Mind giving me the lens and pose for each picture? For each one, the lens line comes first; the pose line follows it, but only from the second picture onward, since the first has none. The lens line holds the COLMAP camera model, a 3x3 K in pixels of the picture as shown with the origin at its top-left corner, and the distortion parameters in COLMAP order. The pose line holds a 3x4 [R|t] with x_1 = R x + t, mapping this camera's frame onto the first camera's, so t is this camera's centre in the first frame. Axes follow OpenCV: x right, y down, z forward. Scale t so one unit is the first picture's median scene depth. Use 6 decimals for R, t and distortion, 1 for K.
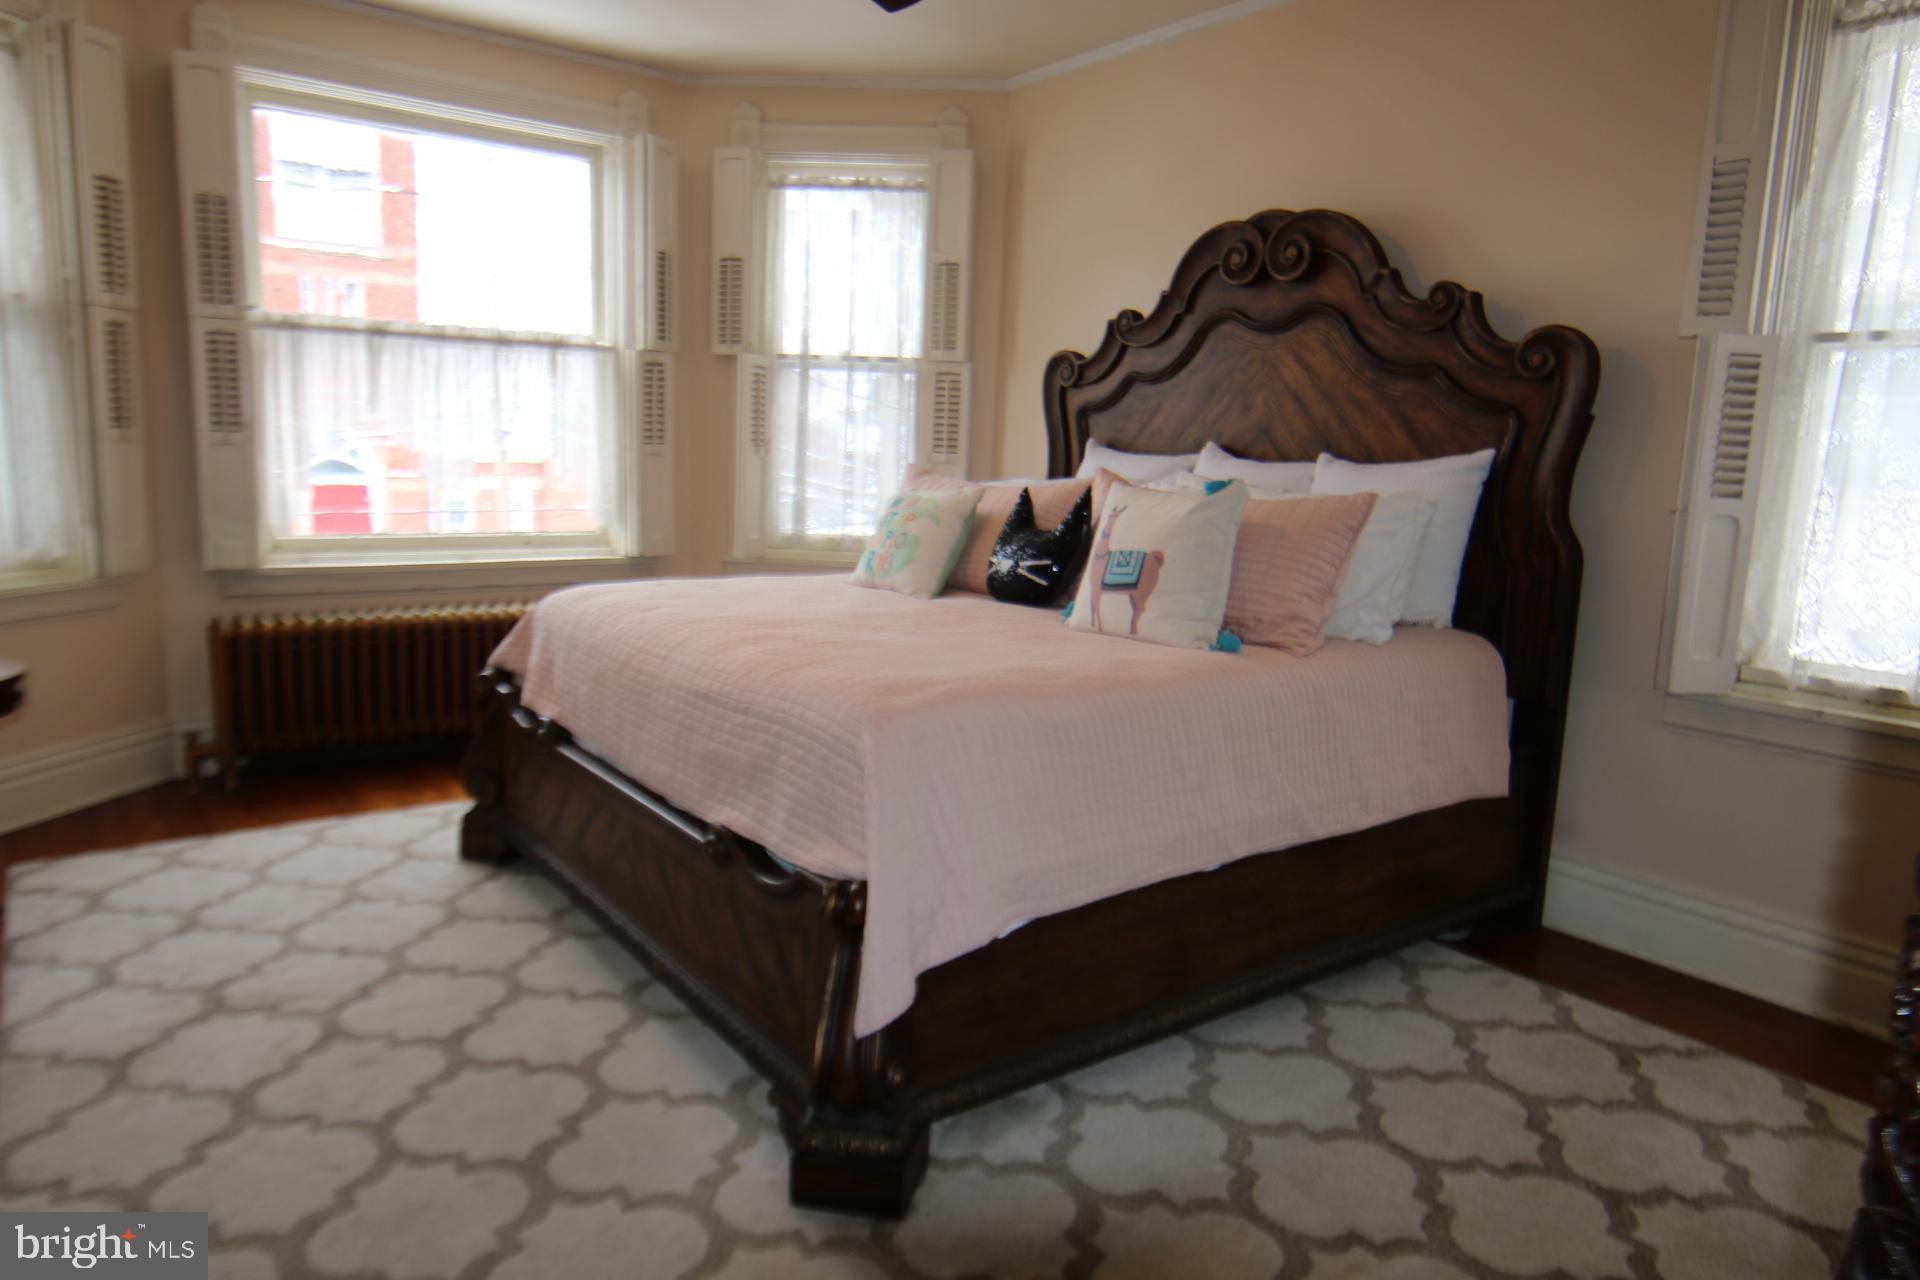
lens RADIAL K [[1219.9, 0, 950.2], [0, 1219.9, 634.6], [0, 0, 1]] dist [-0.021764, 0.011164]
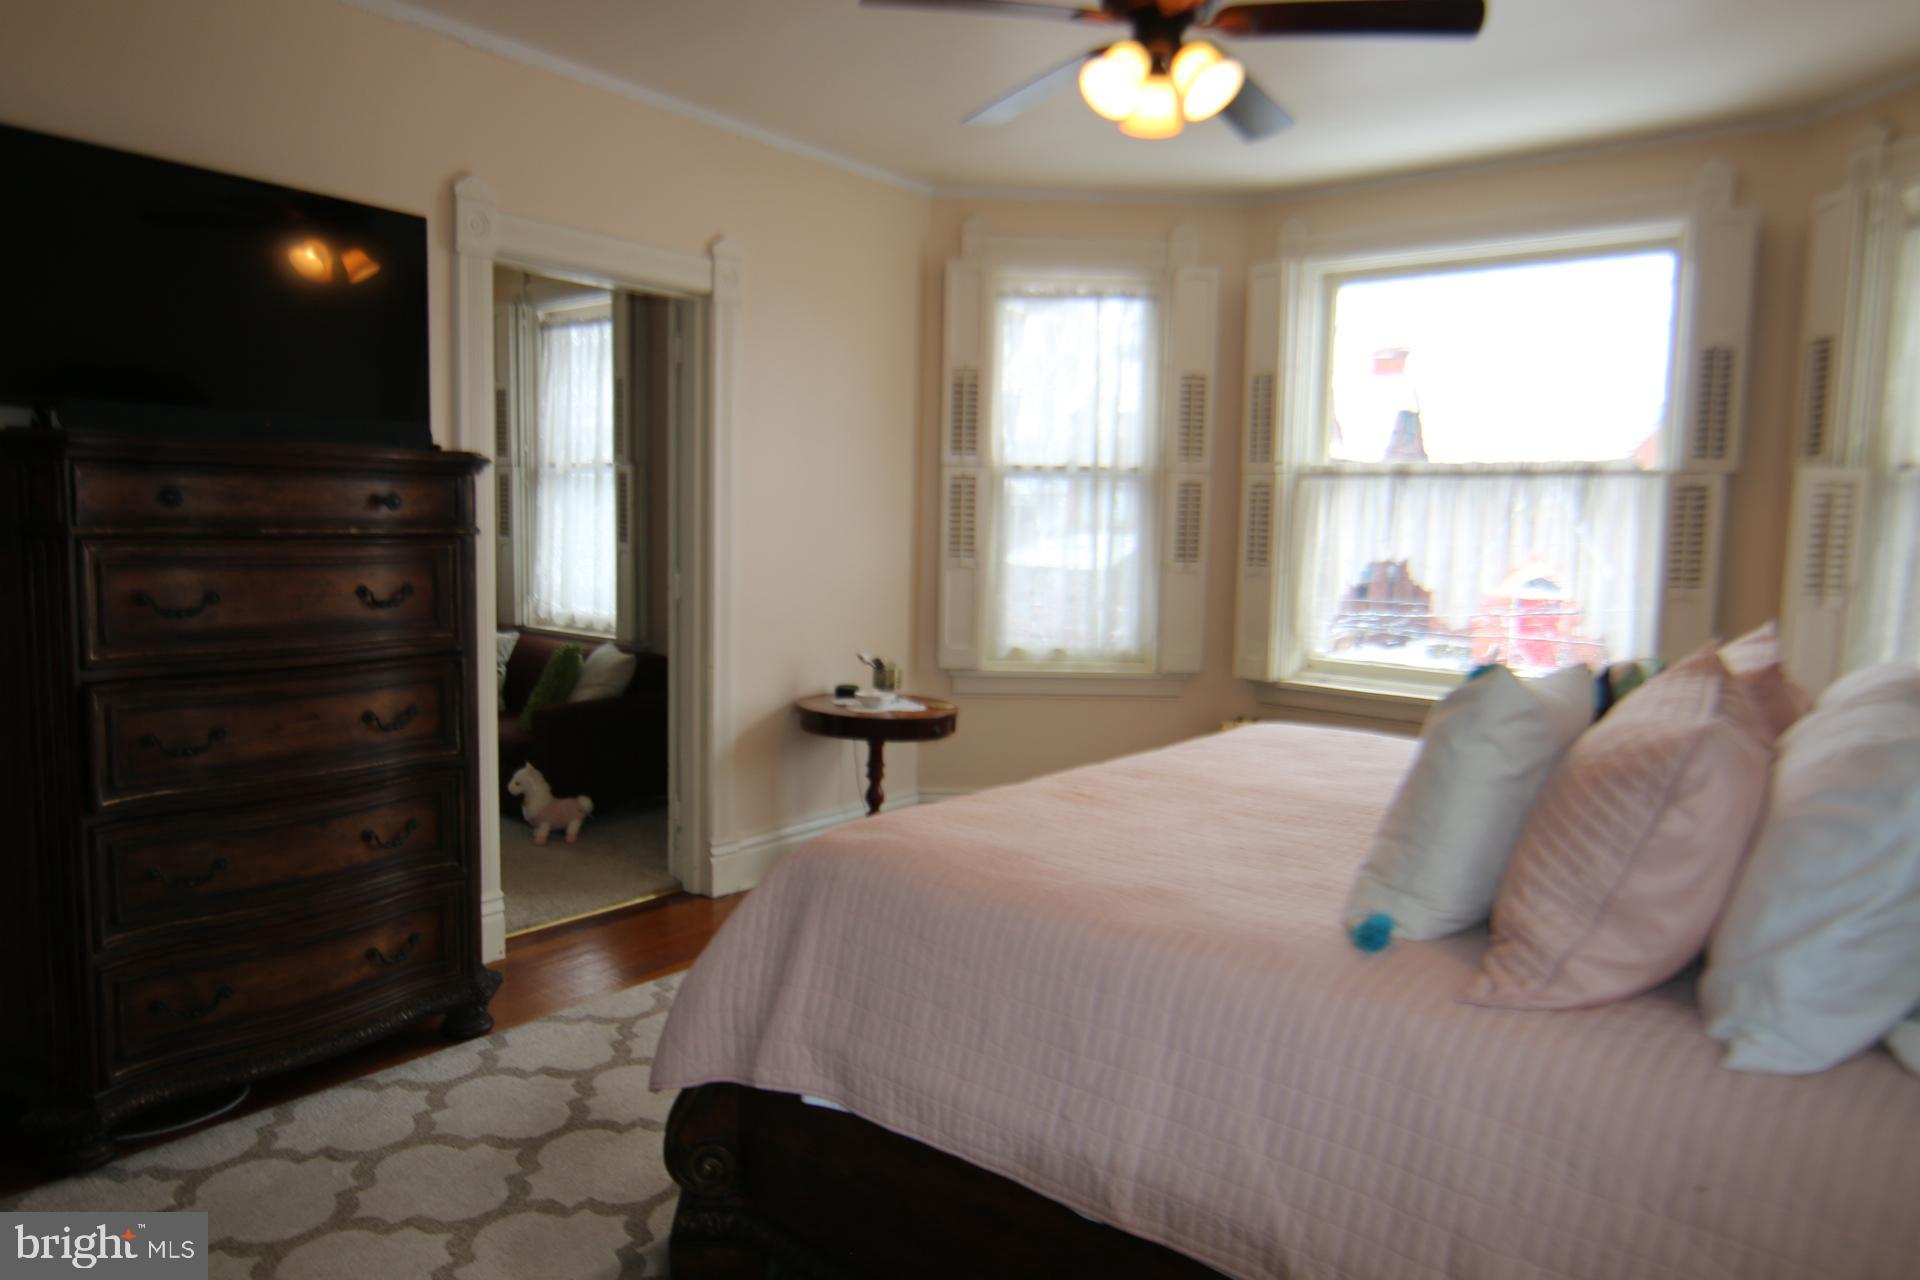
lens RADIAL K [[1219.9, 0, 951.5], [0, 1219.9, 653.4], [0, 0, 1]] dist [-0.021764, 0.011164]
pose [[0.235356, 0.067102, -0.969590, 0.464076], [-0.179699, 0.983418, 0.024439, -0.051287], [0.955152, 0.168482, 0.243512, 0.391339]]
